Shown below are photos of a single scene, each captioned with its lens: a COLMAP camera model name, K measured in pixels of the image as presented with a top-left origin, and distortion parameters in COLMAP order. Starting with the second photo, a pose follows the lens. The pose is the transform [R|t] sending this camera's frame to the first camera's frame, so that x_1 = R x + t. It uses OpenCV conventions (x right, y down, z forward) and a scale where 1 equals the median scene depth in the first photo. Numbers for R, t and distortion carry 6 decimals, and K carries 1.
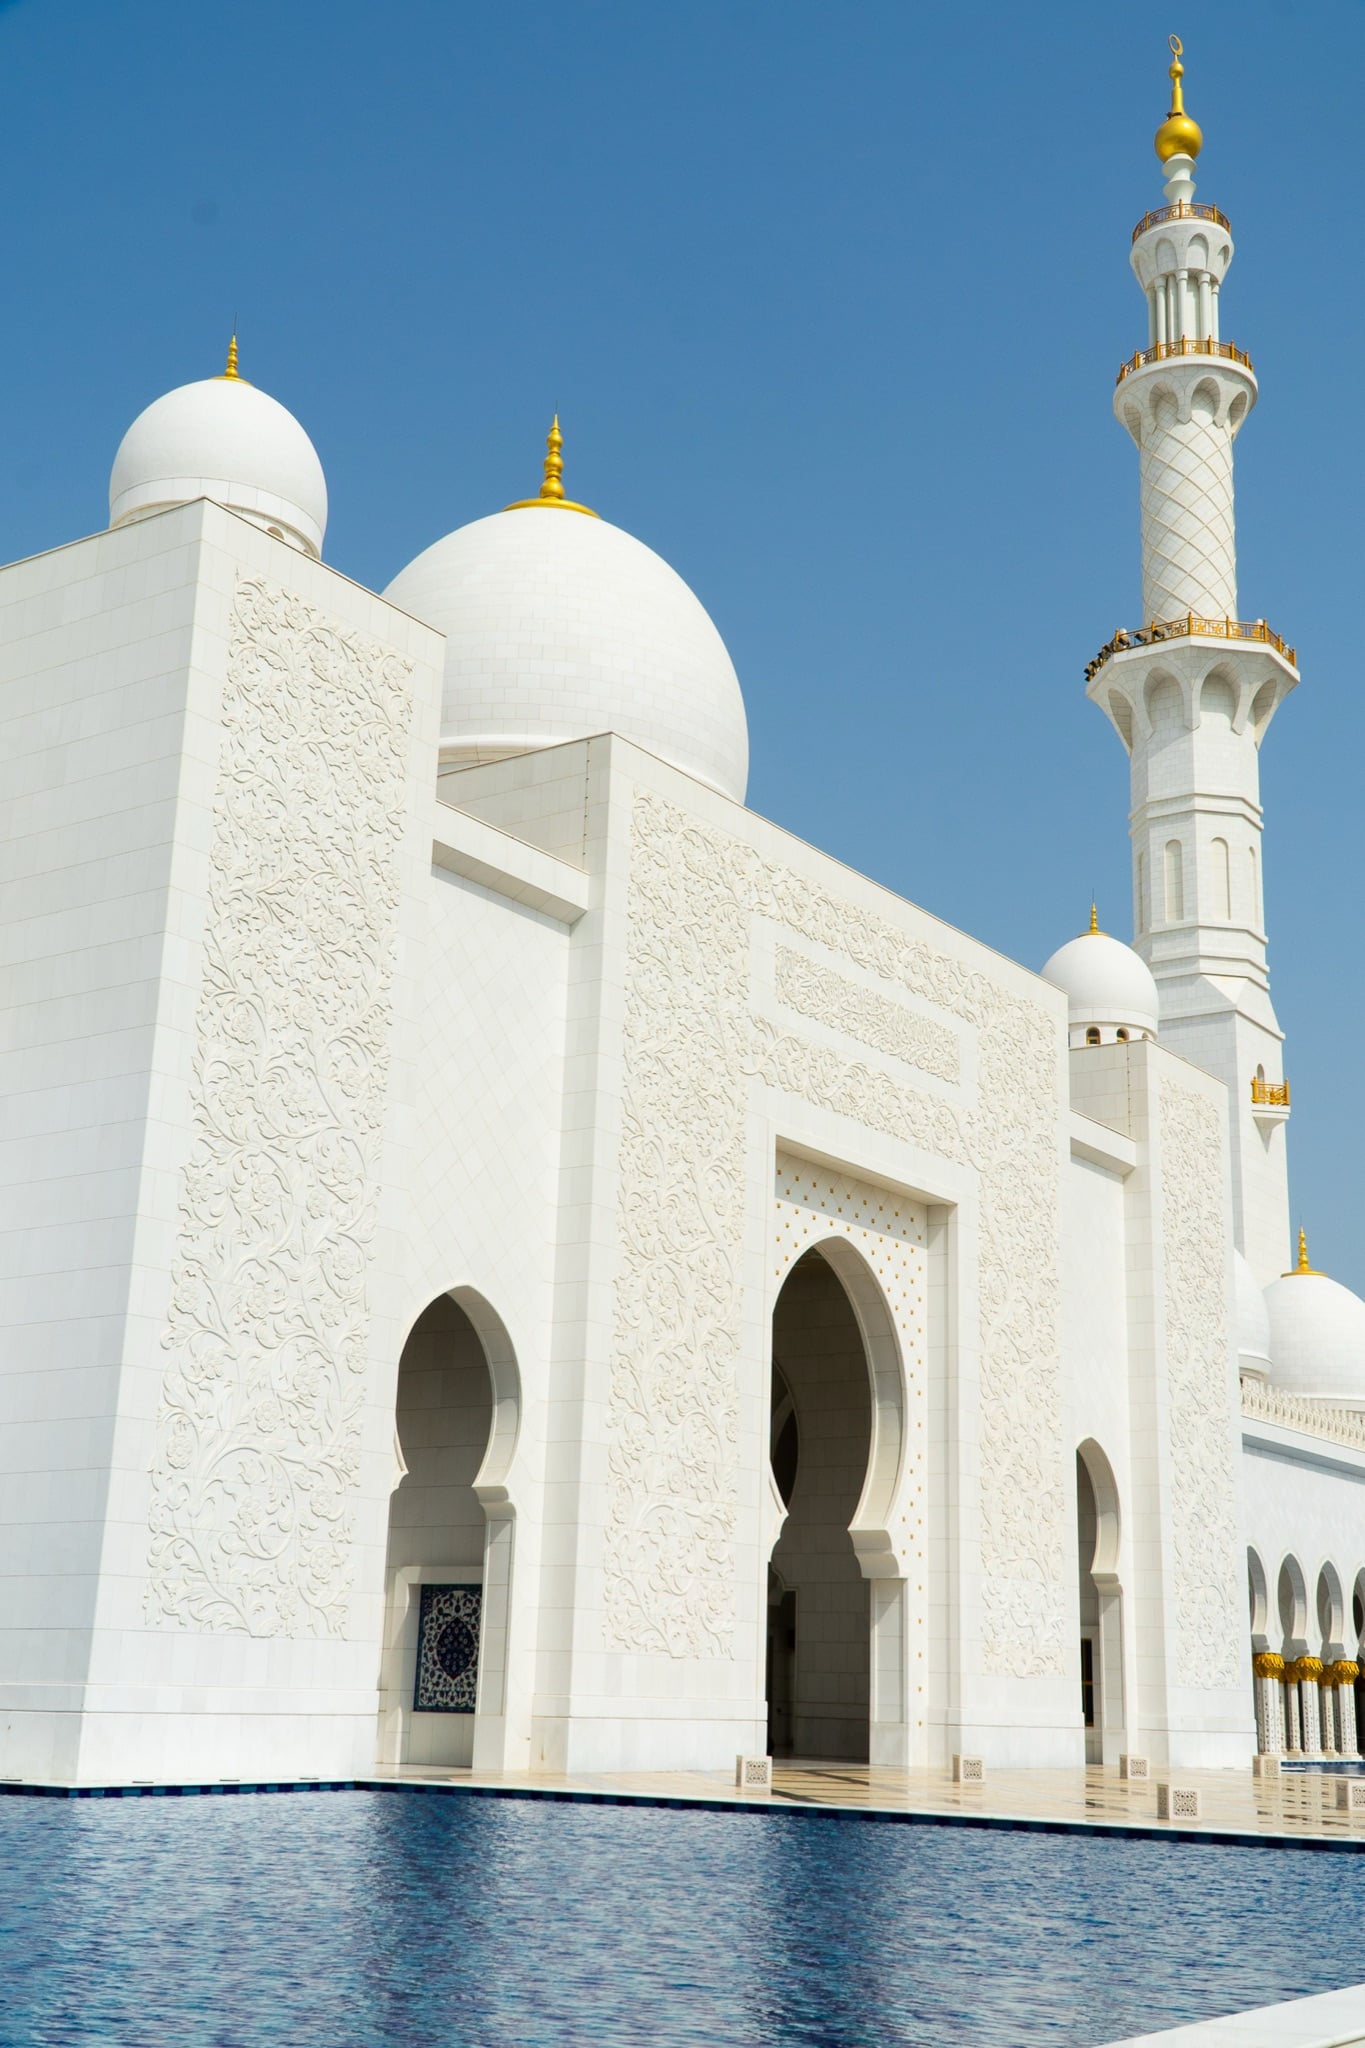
lens RADIAL K [[2245.2, 0, 682.3], [0, 2245.2, 1027.8], [0, 0, 1]] dist [0.098198, 0.011323]
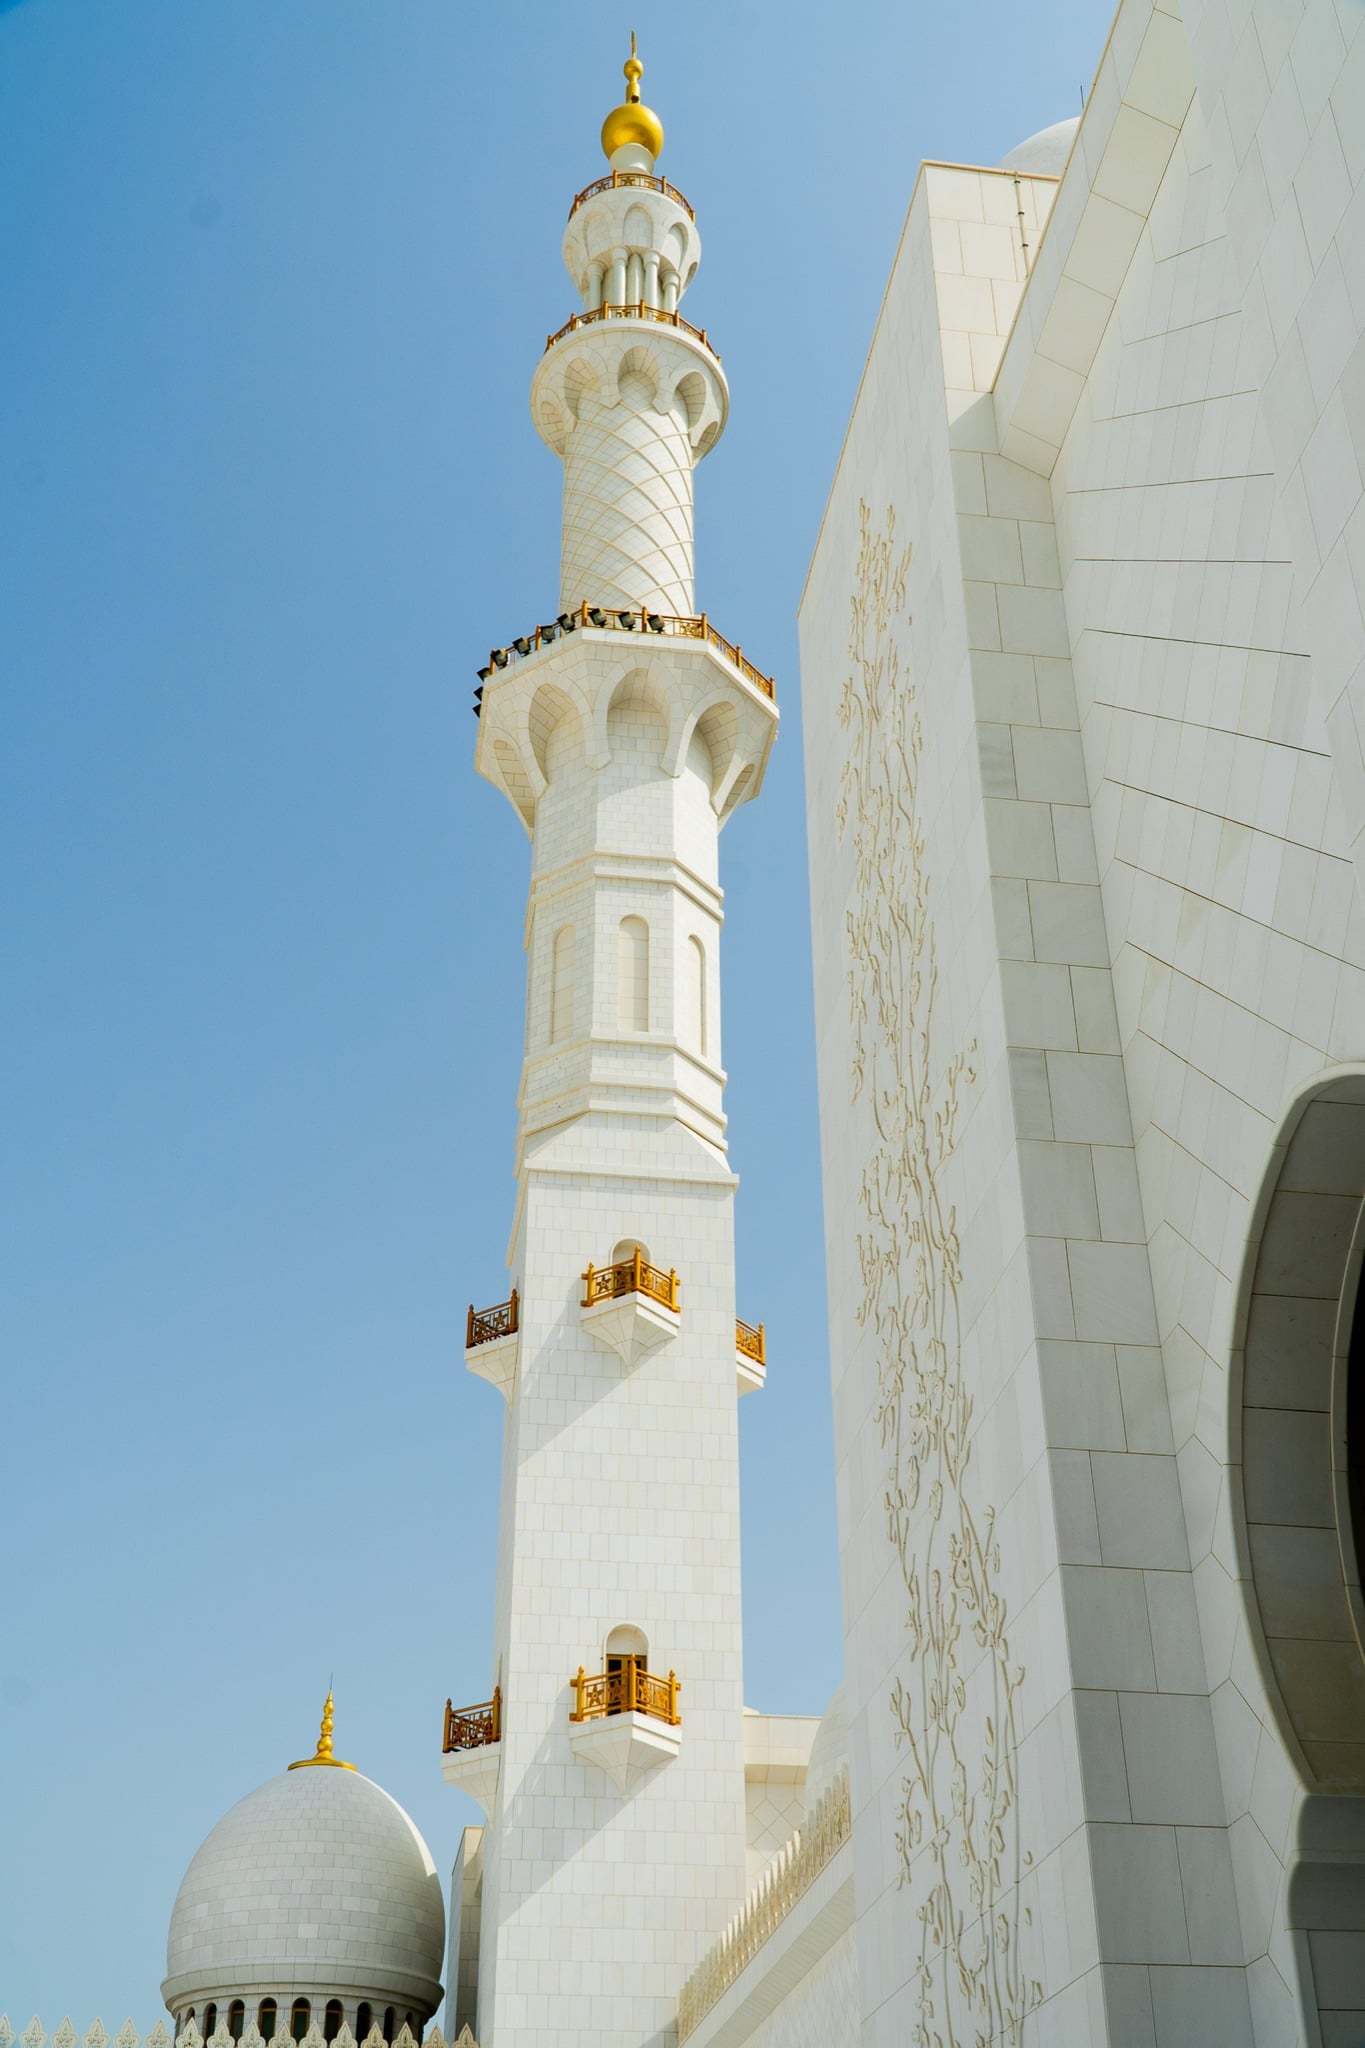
lens RADIAL K [[2245.2, 0, 682.3], [0, 2245.2, 1027.8], [0, 0, 1]] dist [0.098198, 0.011323]
pose [[0.726377, 0.348650, 0.592300, -0.125265], [-0.165671, 0.925192, -0.341429, 0.151200], [-0.667030, 0.149879, 0.729799, 0.540019]]
